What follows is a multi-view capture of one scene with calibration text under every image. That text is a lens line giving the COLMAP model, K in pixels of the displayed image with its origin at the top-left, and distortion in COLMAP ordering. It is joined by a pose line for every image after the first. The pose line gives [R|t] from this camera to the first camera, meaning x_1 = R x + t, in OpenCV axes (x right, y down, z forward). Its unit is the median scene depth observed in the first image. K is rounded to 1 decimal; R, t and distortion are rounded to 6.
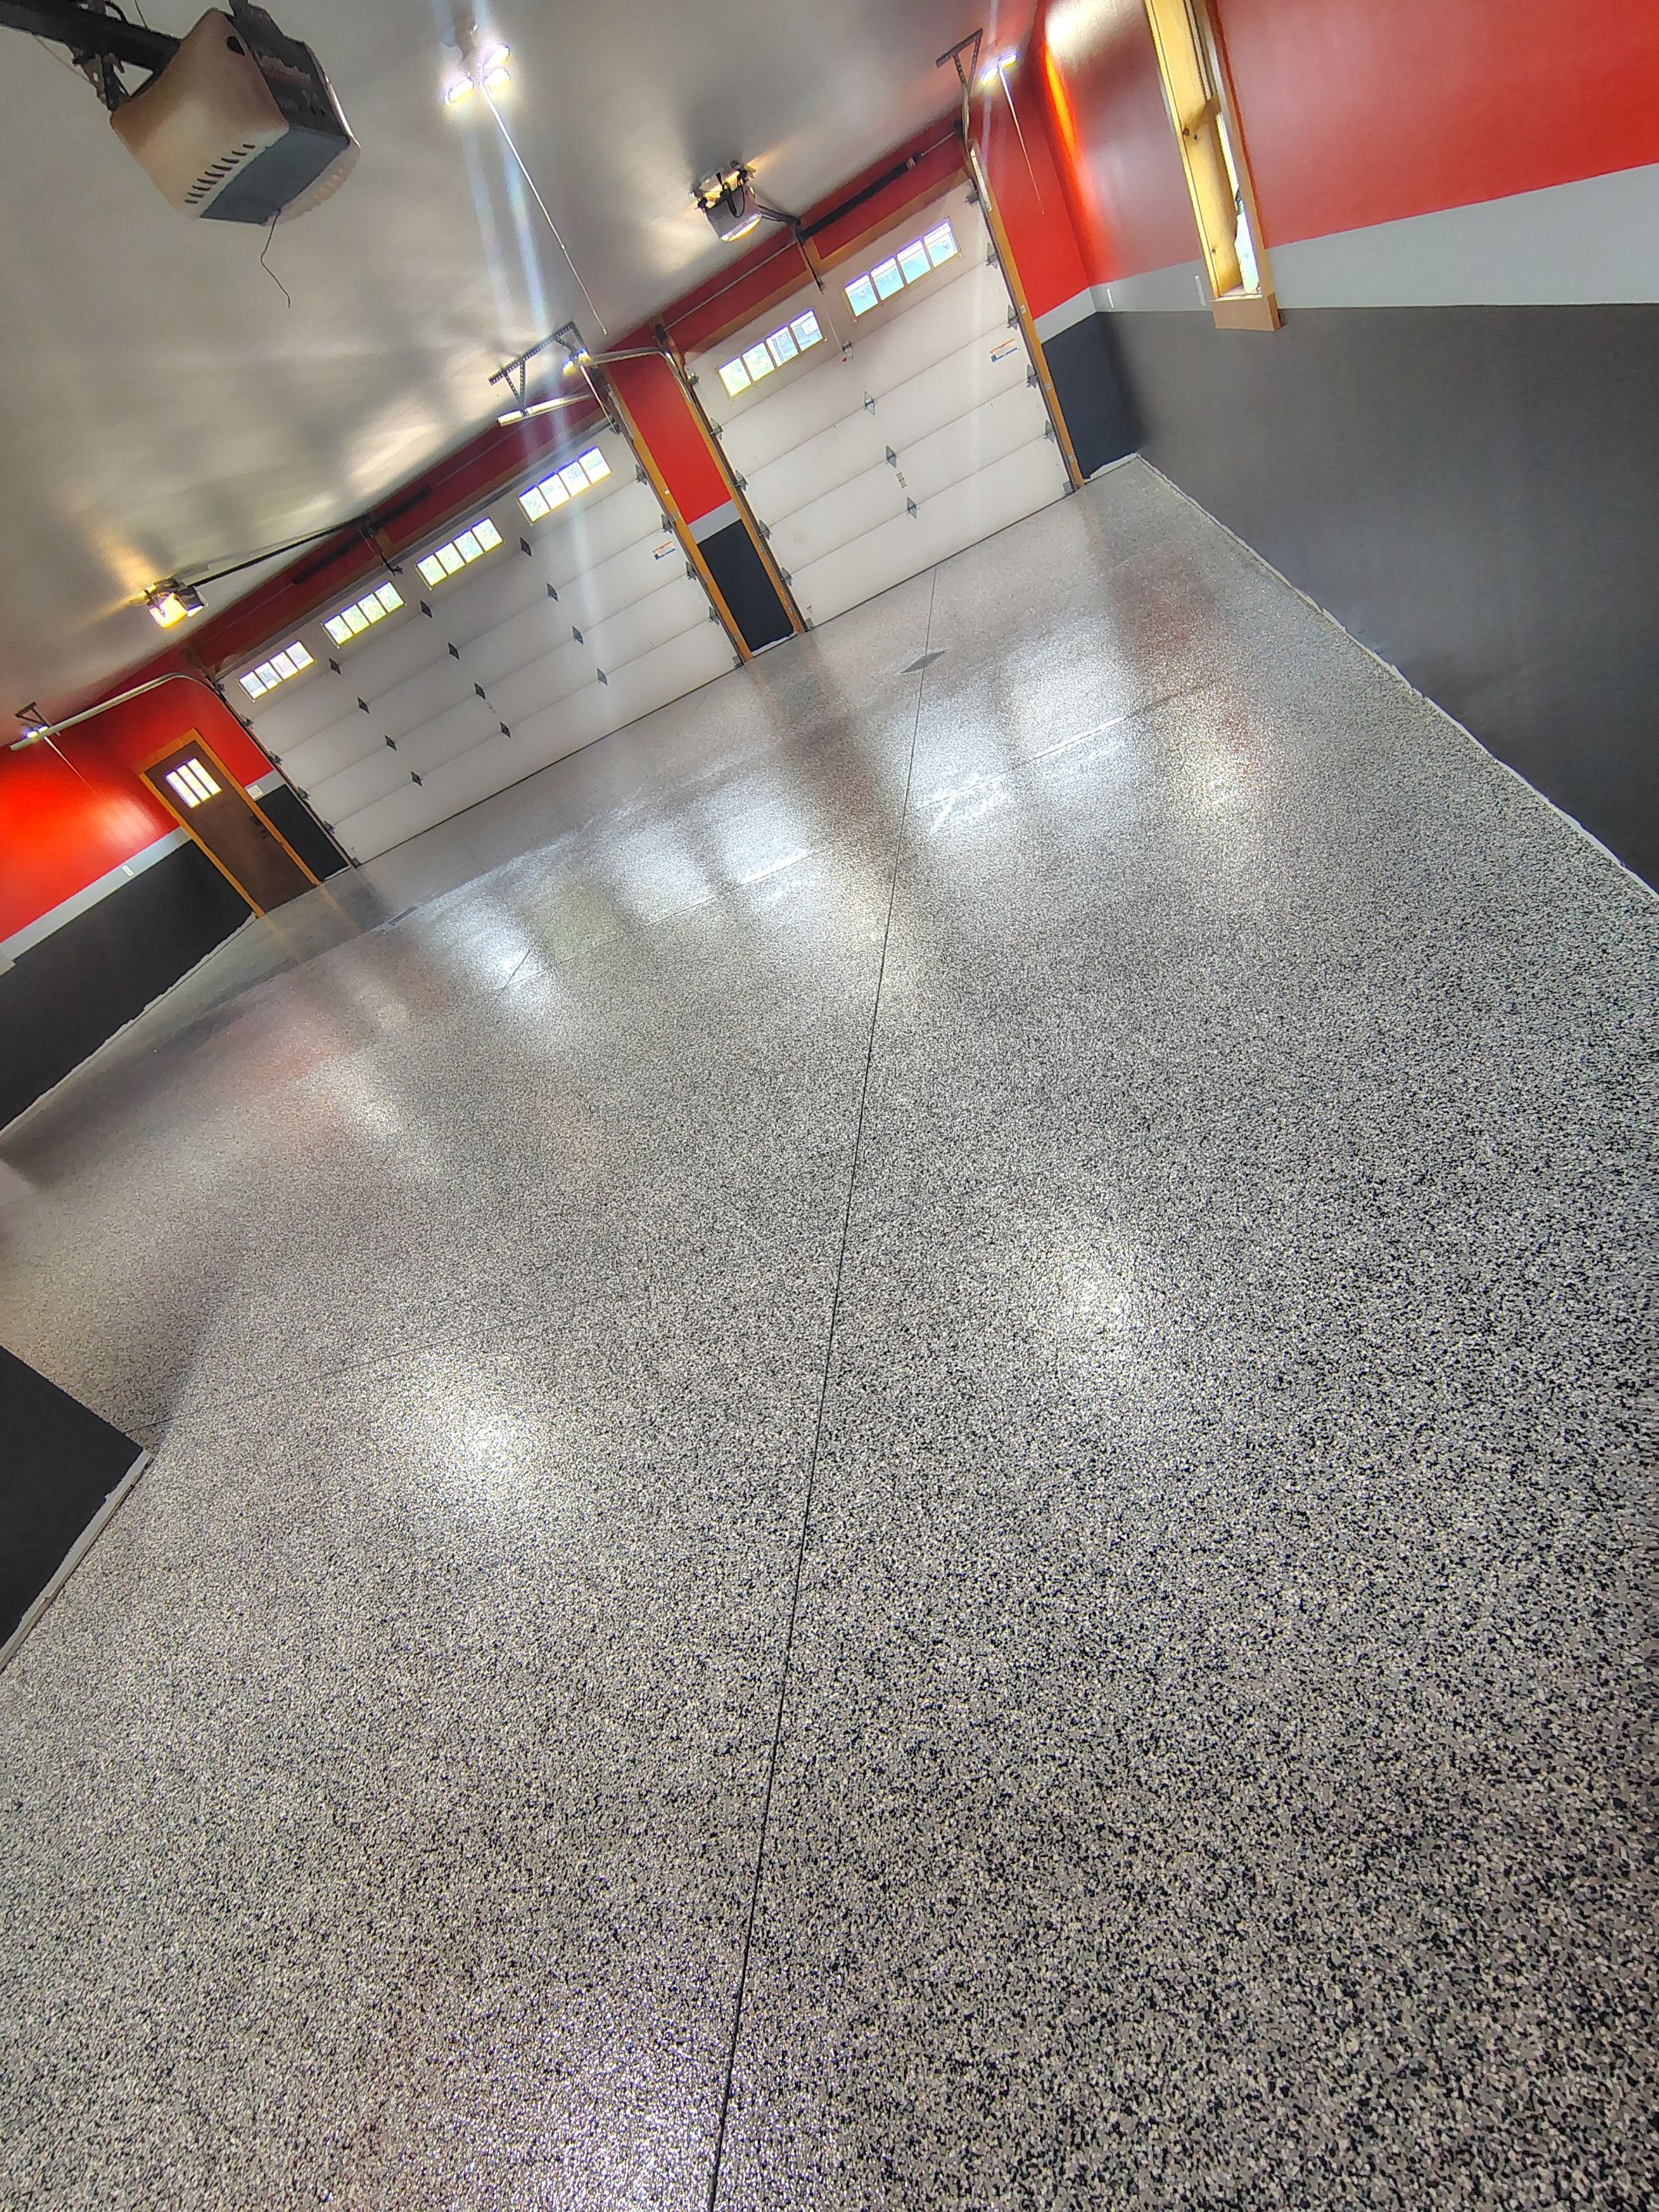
lens RADIAL K [[1033.3, 0, 811.8], [0, 1033.3, 1107.3], [0, 0, 1]] dist [-0.014363, 0.004369]
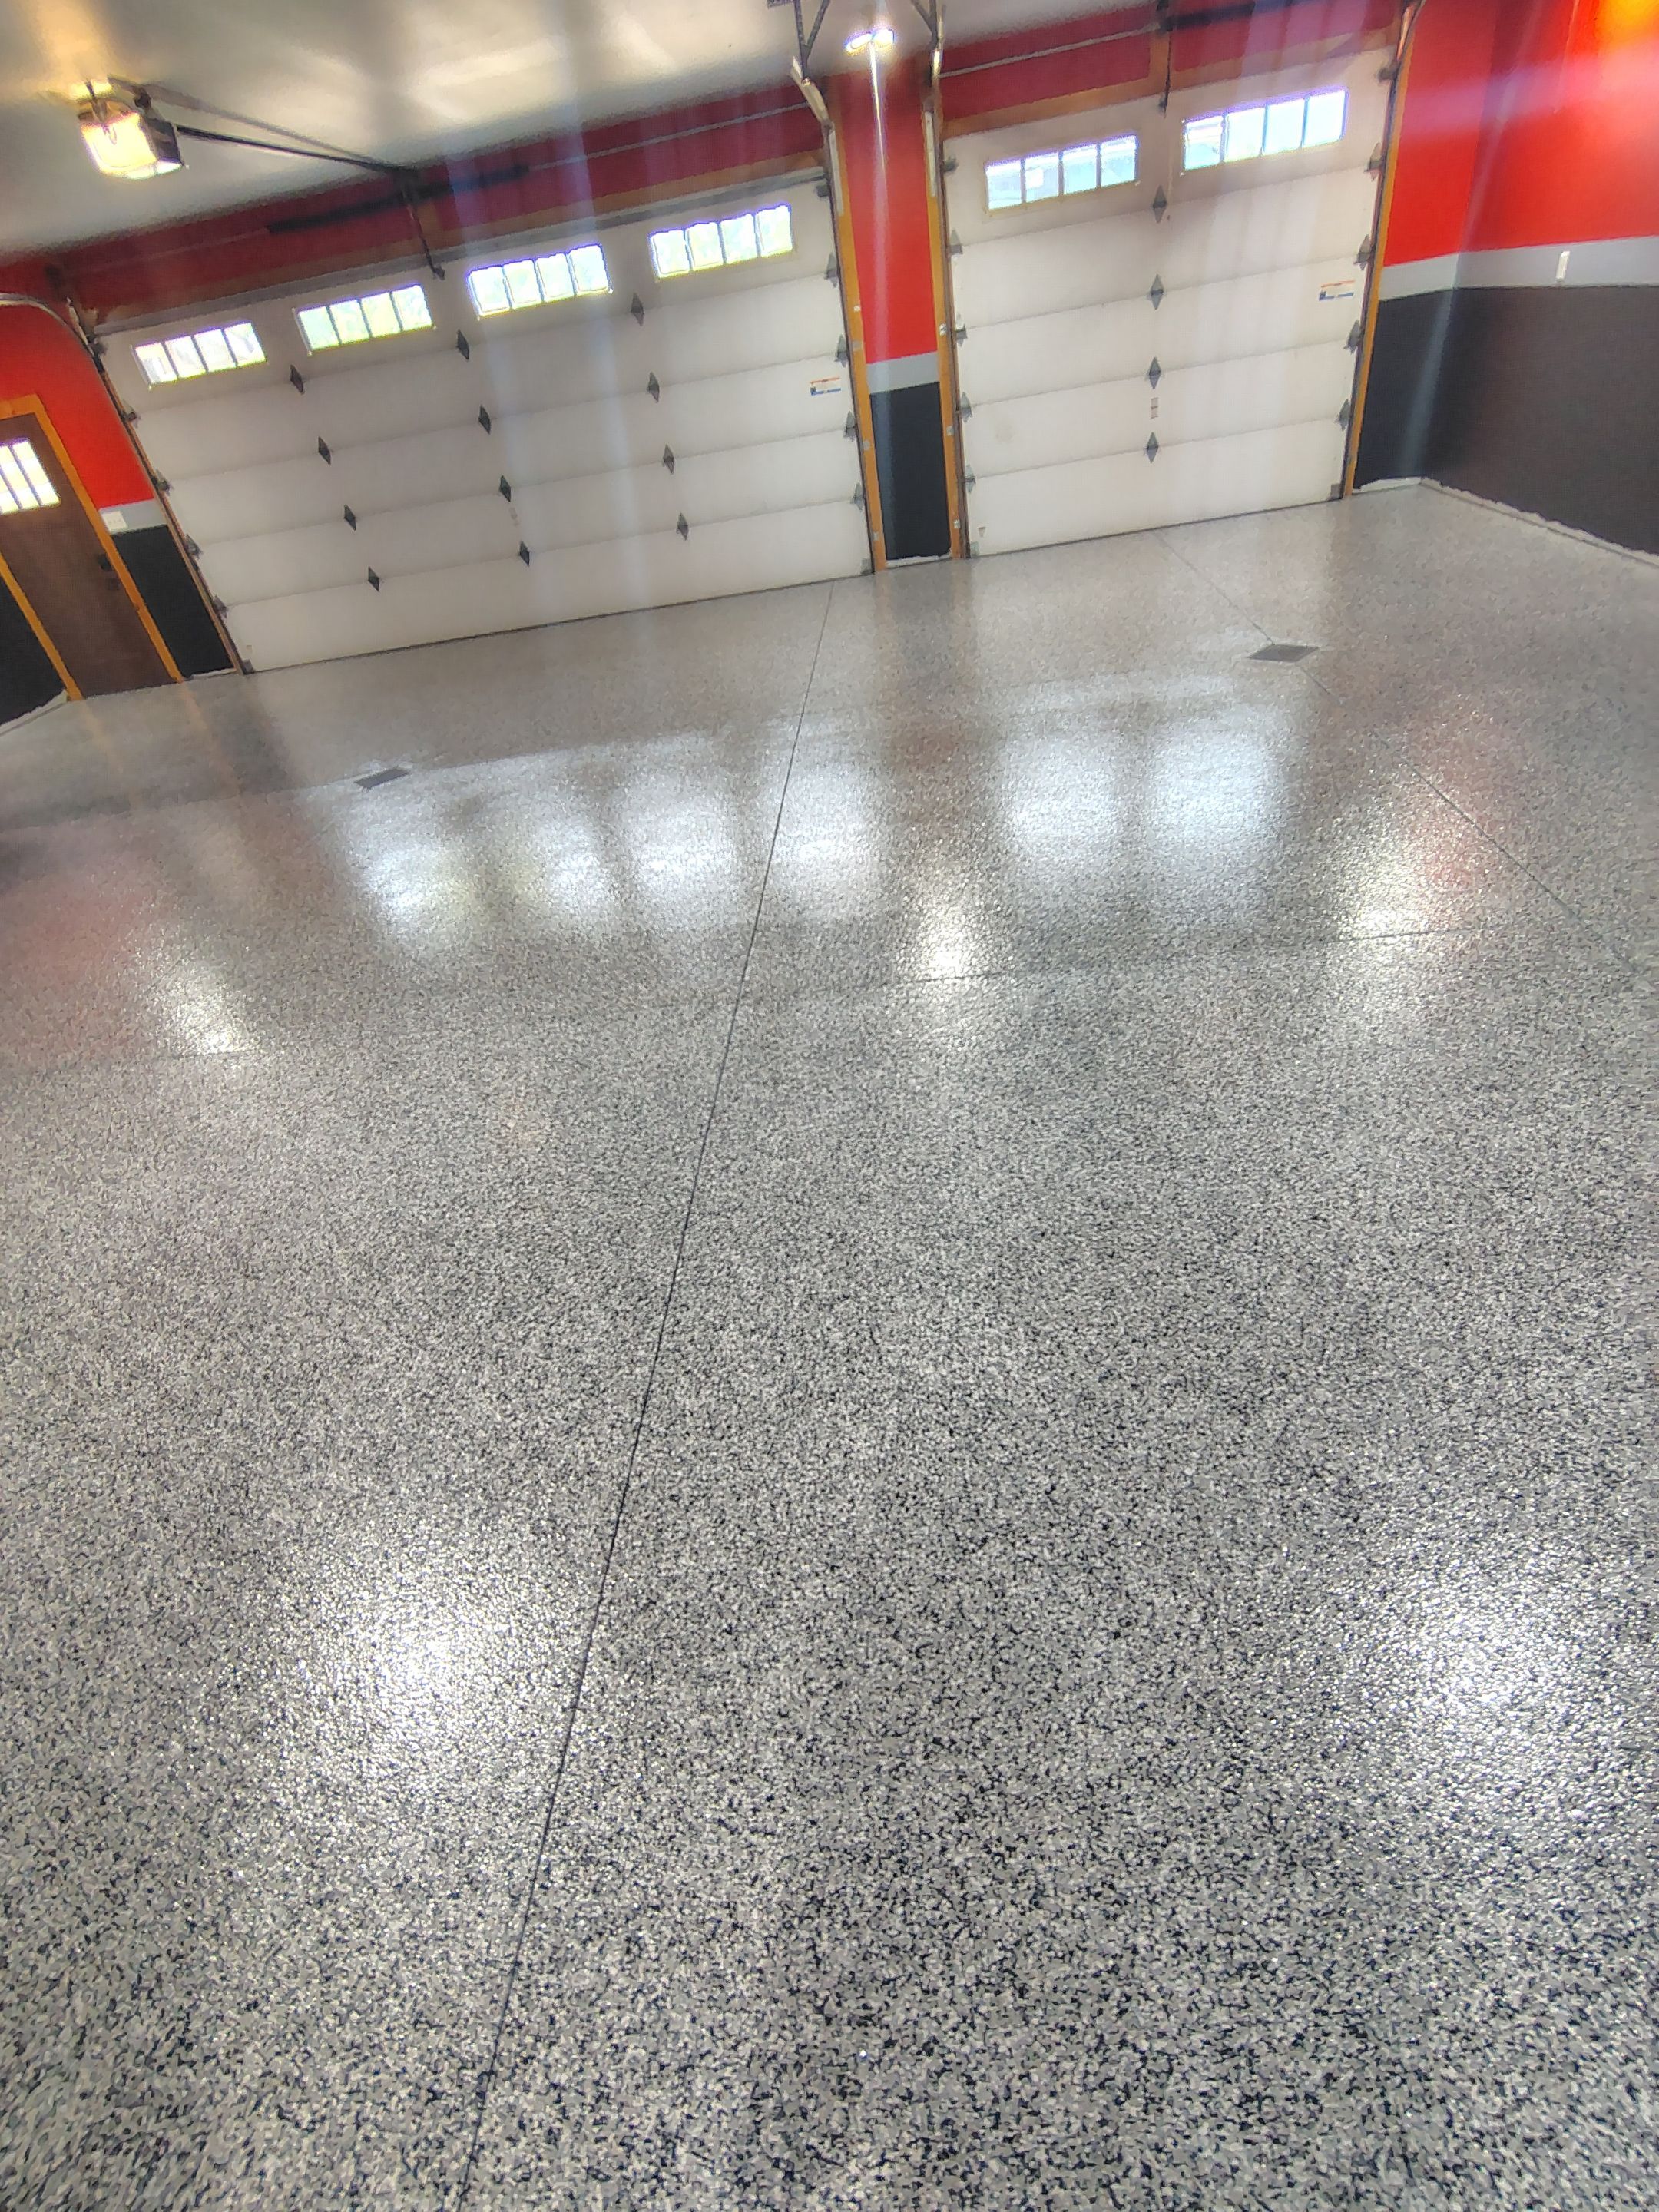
lens RADIAL K [[1033.3, 0, 817.4], [0, 1033.3, 1107.8], [0, 0, 1]] dist [-0.014363, 0.004369]
pose [[0.949833, 0.208105, 0.233471, -0.194356], [-0.218200, 0.975738, 0.017980, -0.045126], [-0.224065, -0.068022, 0.972197, 0.229625]]
